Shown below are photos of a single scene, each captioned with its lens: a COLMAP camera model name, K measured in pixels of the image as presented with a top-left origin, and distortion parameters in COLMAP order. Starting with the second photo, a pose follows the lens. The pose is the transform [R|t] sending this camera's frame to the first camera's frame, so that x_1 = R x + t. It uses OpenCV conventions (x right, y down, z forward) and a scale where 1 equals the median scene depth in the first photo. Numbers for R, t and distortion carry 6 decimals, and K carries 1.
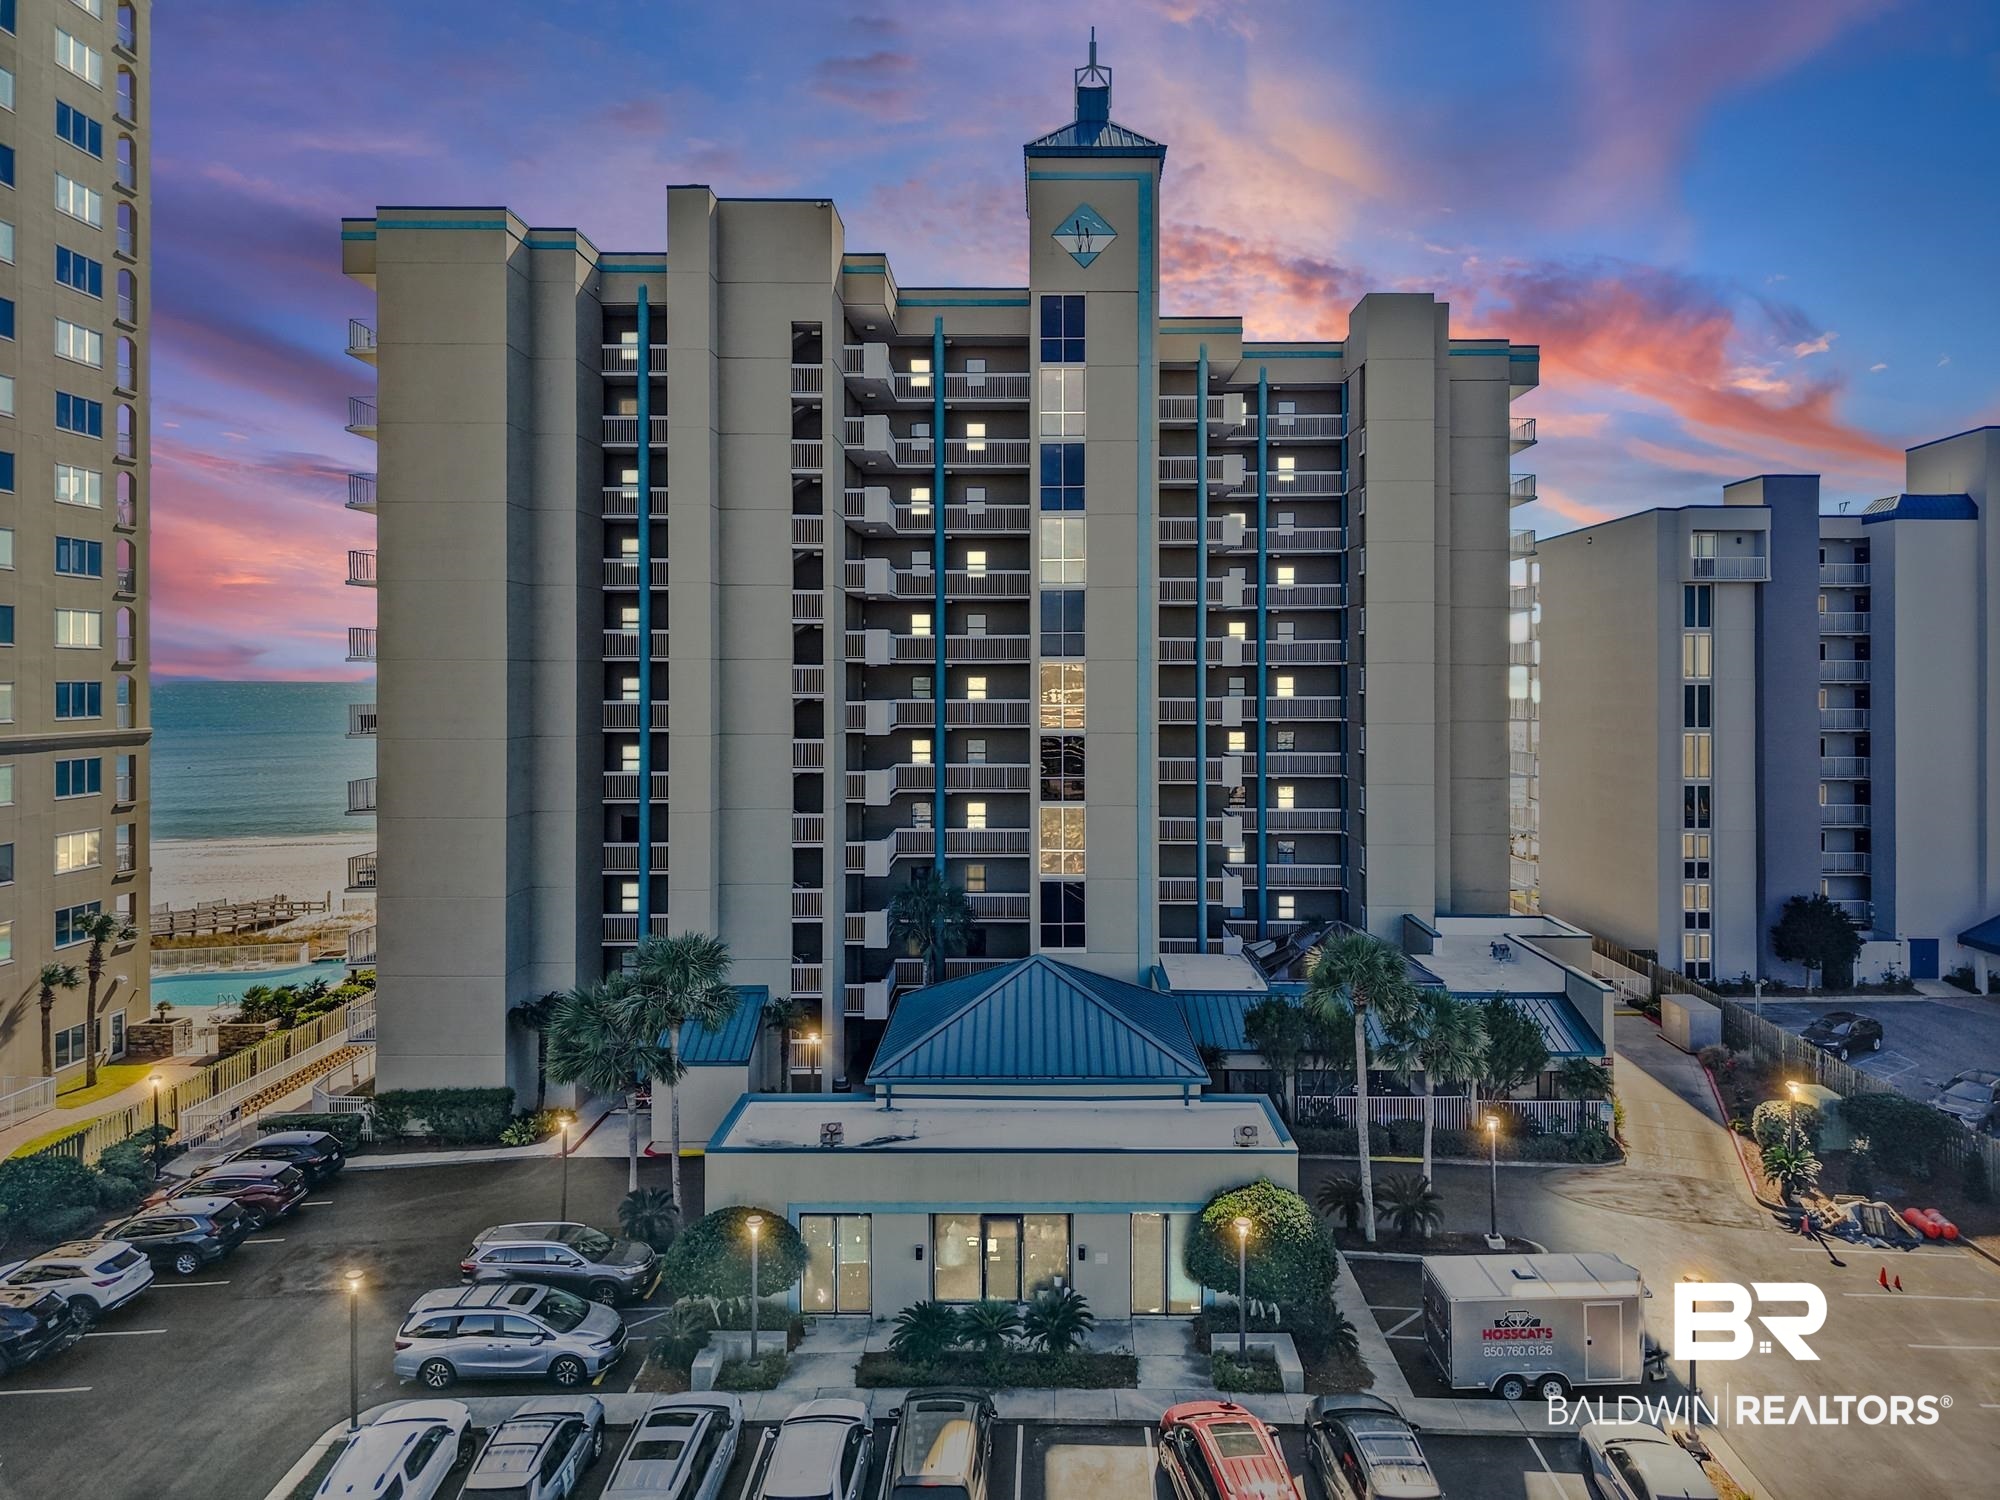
lens RADIAL K [[1423.2, 0, 1057.9], [0, 1423.2, 649.5], [0, 0, 1]] dist [-0.009435, -0.003474]
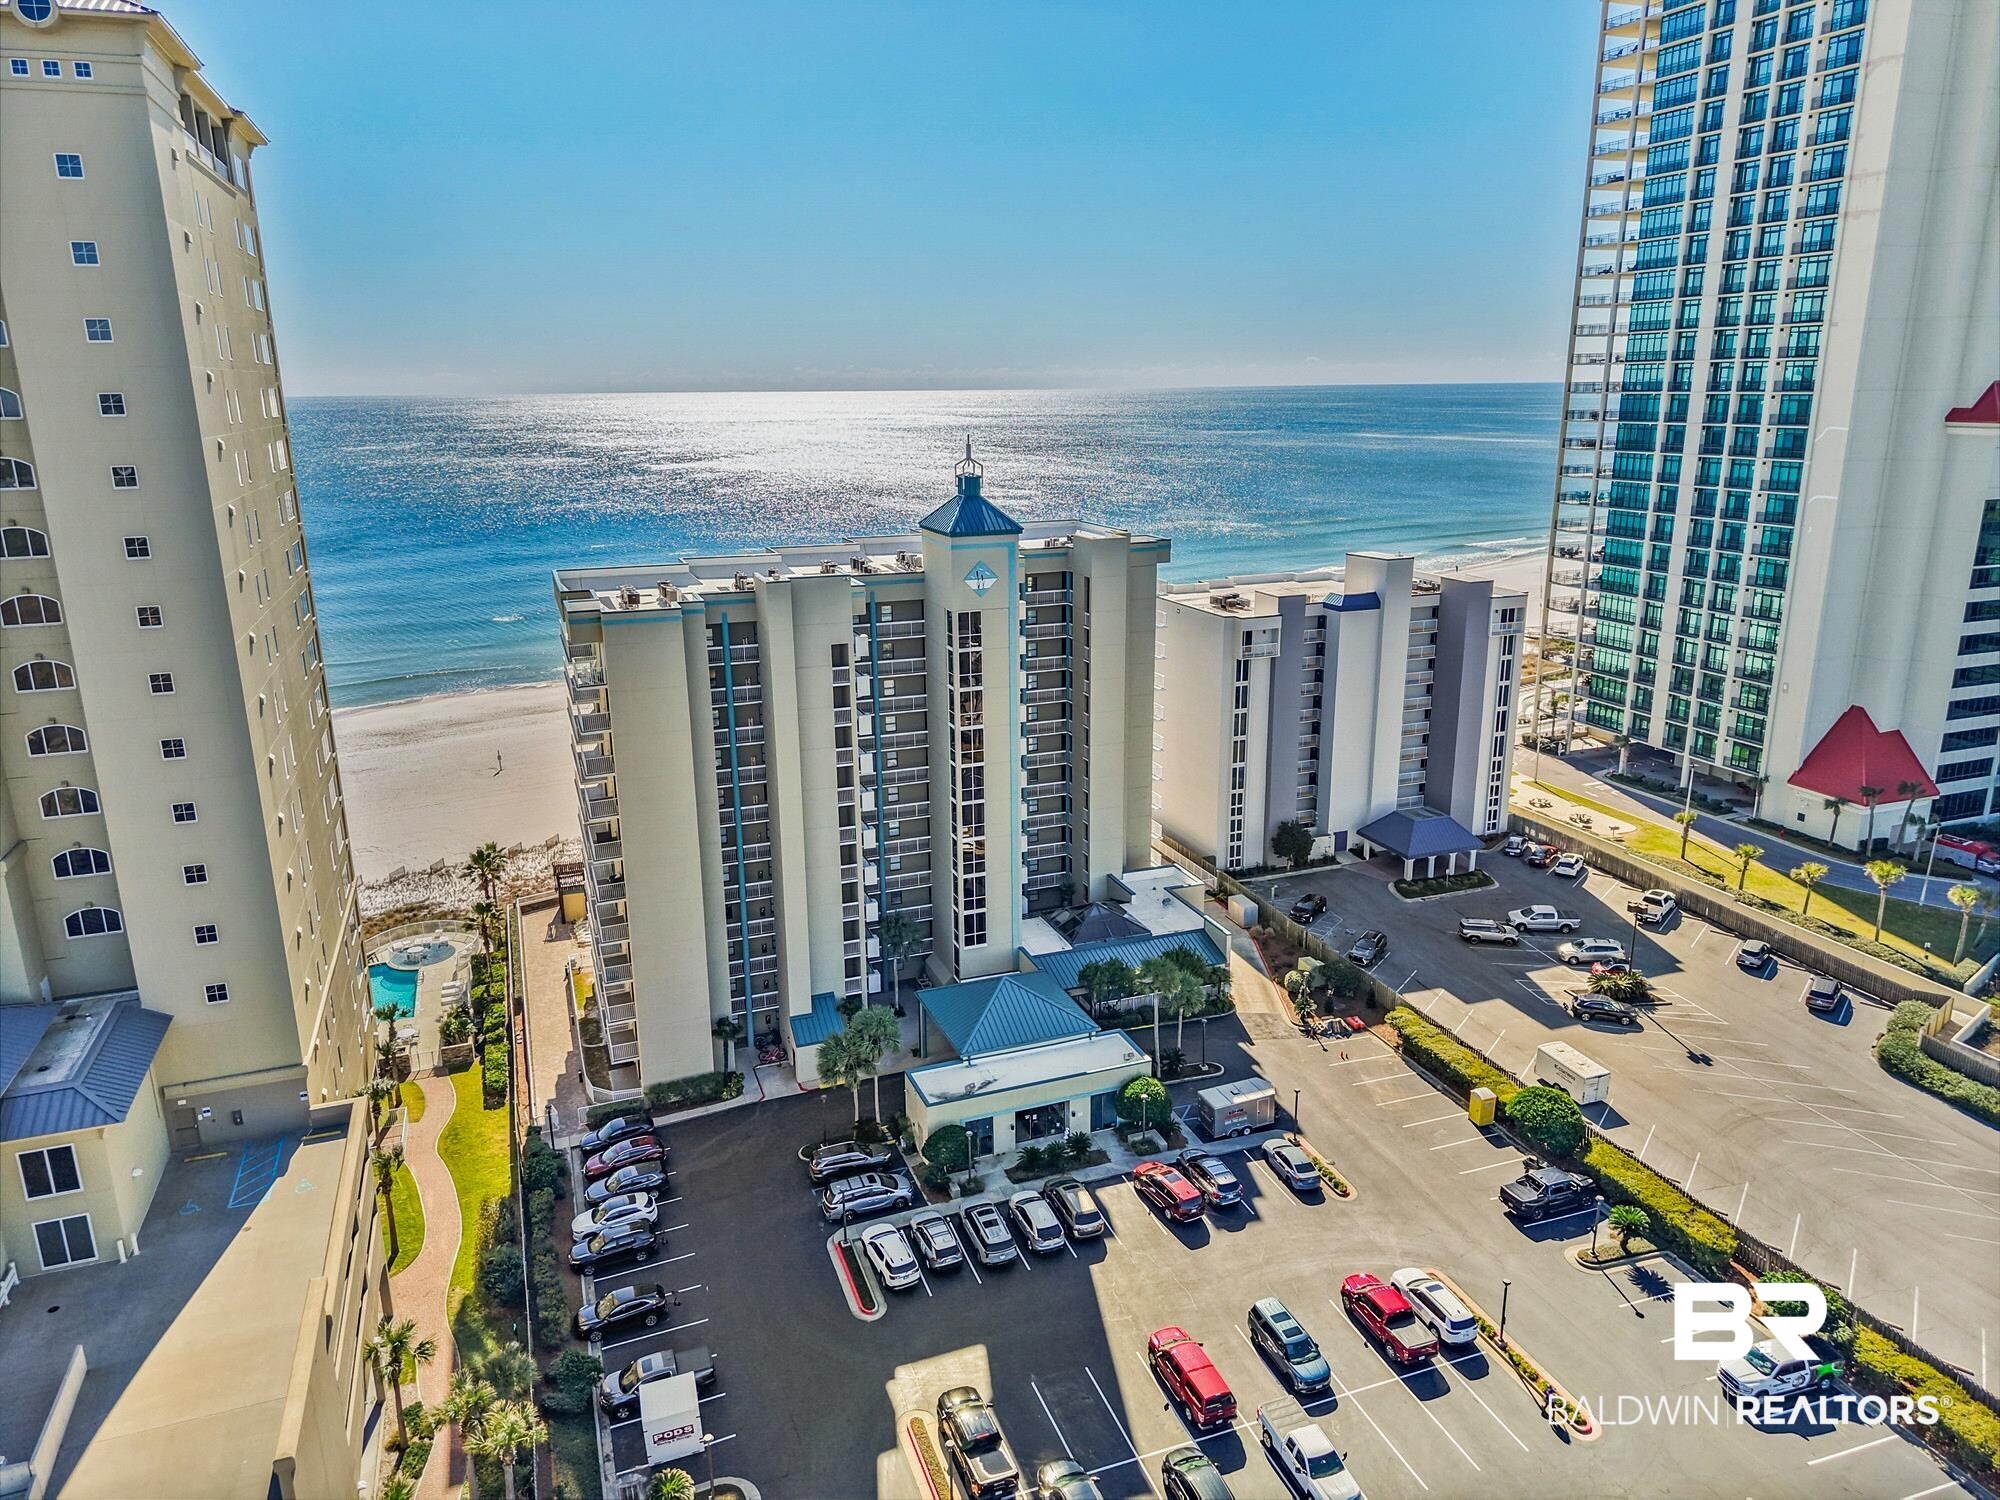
lens RADIAL K [[1388.6, 0, 1086.4], [0, 1388.6, 700.5], [0, 0, 1]] dist [0.001943, 0.000082]
pose [[0.921309, -0.084679, 0.379498, -0.568093], [-0.011490, 0.969643, 0.244254, -0.602372], [-0.388661, -0.229393, 0.892368, -0.700562]]
